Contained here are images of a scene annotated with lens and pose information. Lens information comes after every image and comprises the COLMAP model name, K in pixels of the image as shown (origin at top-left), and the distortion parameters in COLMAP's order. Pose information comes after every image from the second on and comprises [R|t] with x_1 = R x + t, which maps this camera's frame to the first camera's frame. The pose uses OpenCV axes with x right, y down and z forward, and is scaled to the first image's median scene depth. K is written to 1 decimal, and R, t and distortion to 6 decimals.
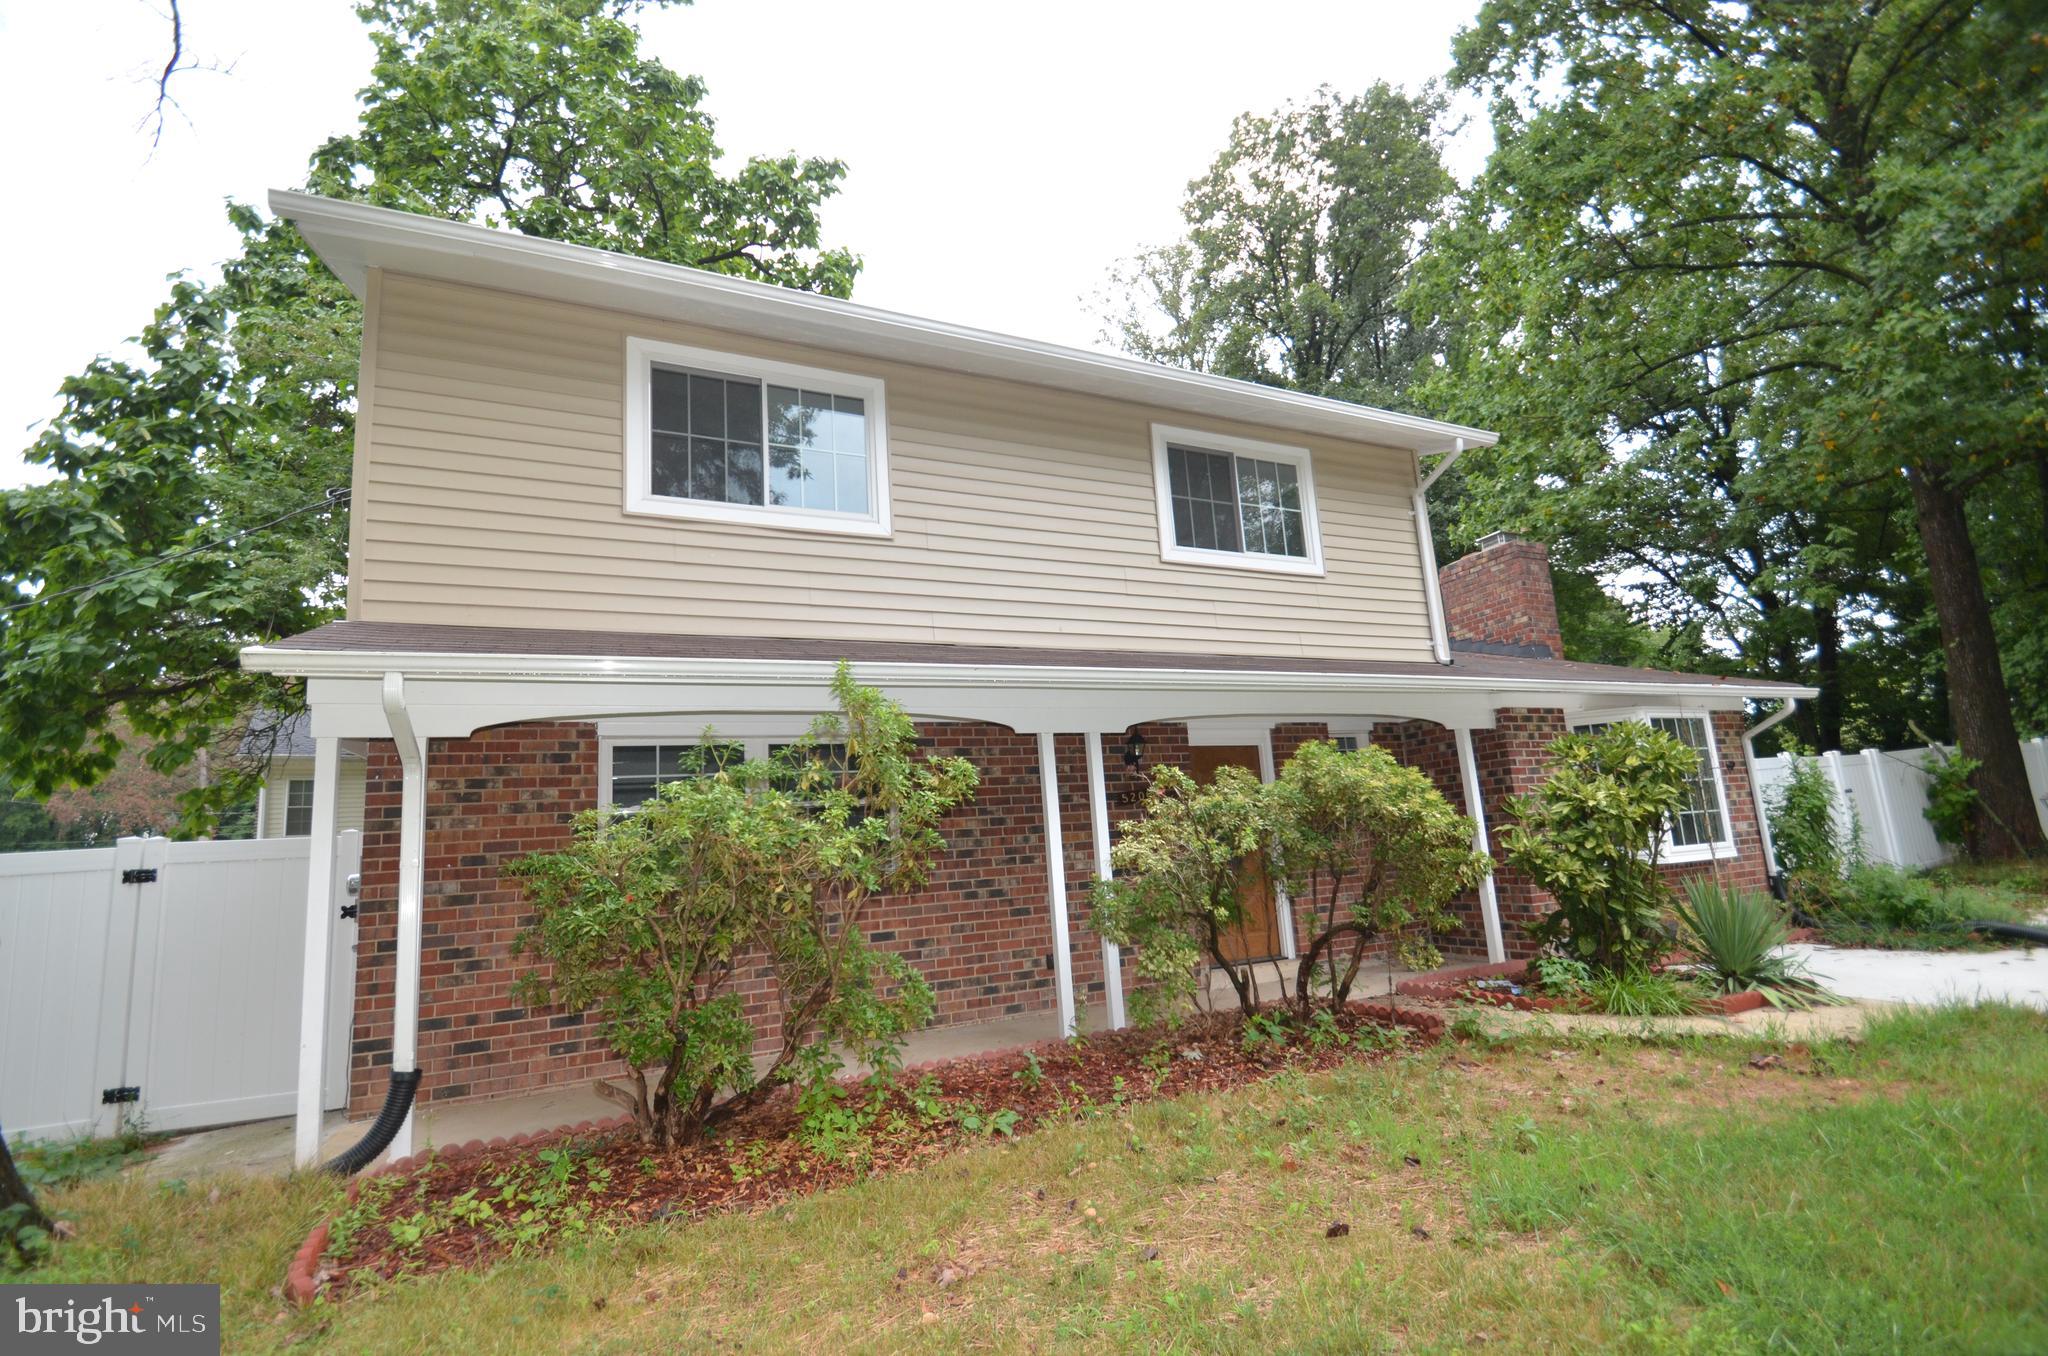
lens RADIAL K [[889.3, 0, 1029.4], [0, 889.3, 709.5], [0, 0, 1]] dist [0.009525, -0.016254]
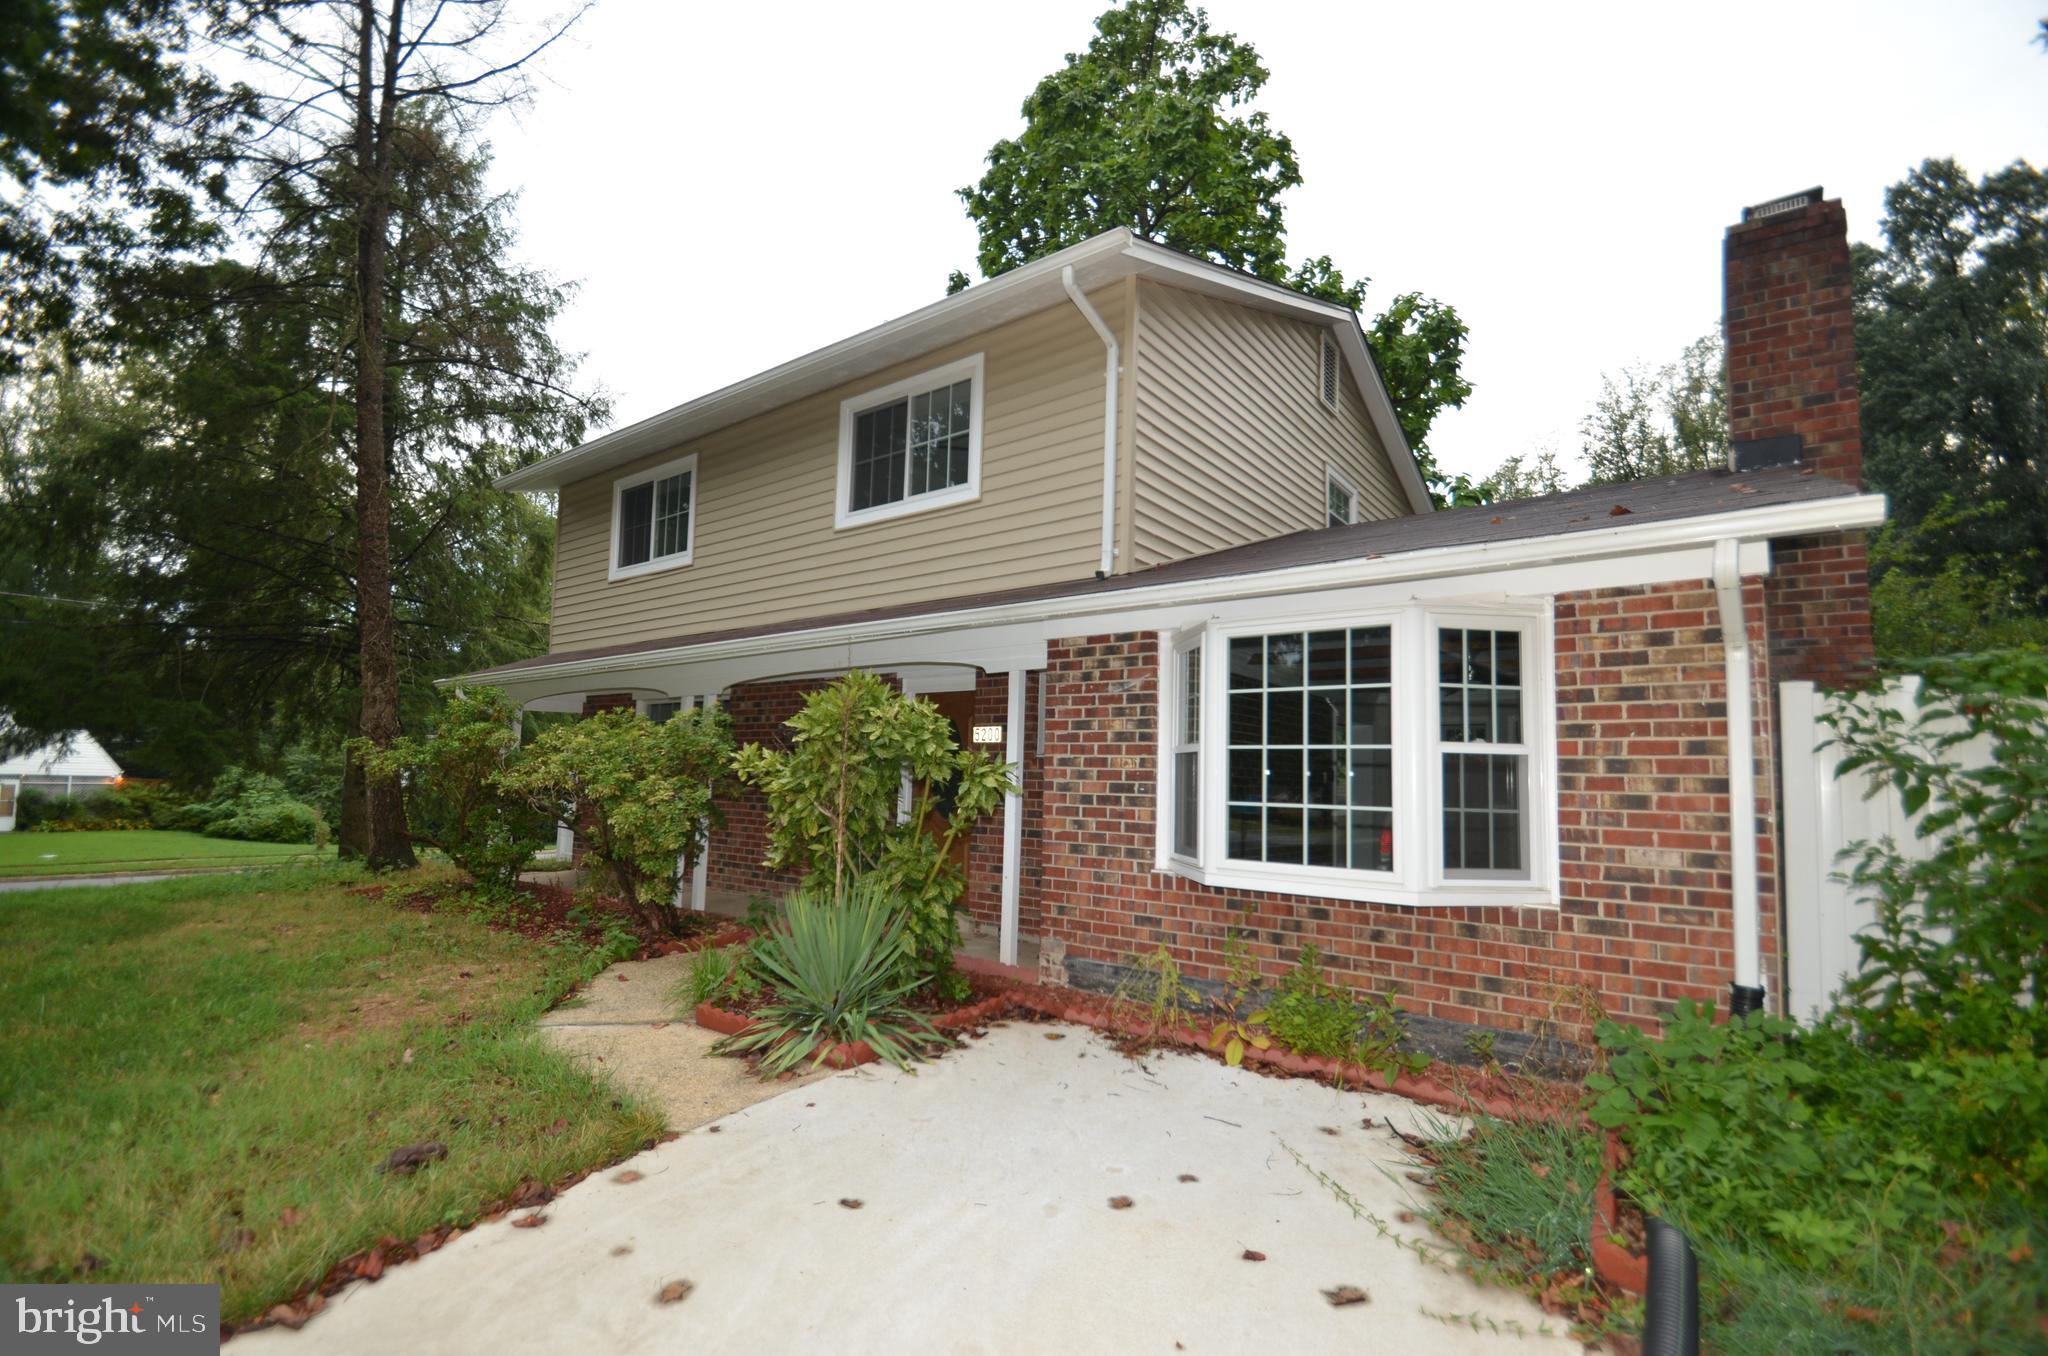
lens RADIAL K [[889.3, 0, 1029.4], [0, 889.3, 709.5], [0, 0, 1]] dist [0.009525, -0.016254]
pose [[0.474251, 0.013884, -0.880280, 1.171127], [0.094505, 0.993295, 0.066581, 0.004495], [0.875303, -0.114767, 0.469759, 0.617251]]
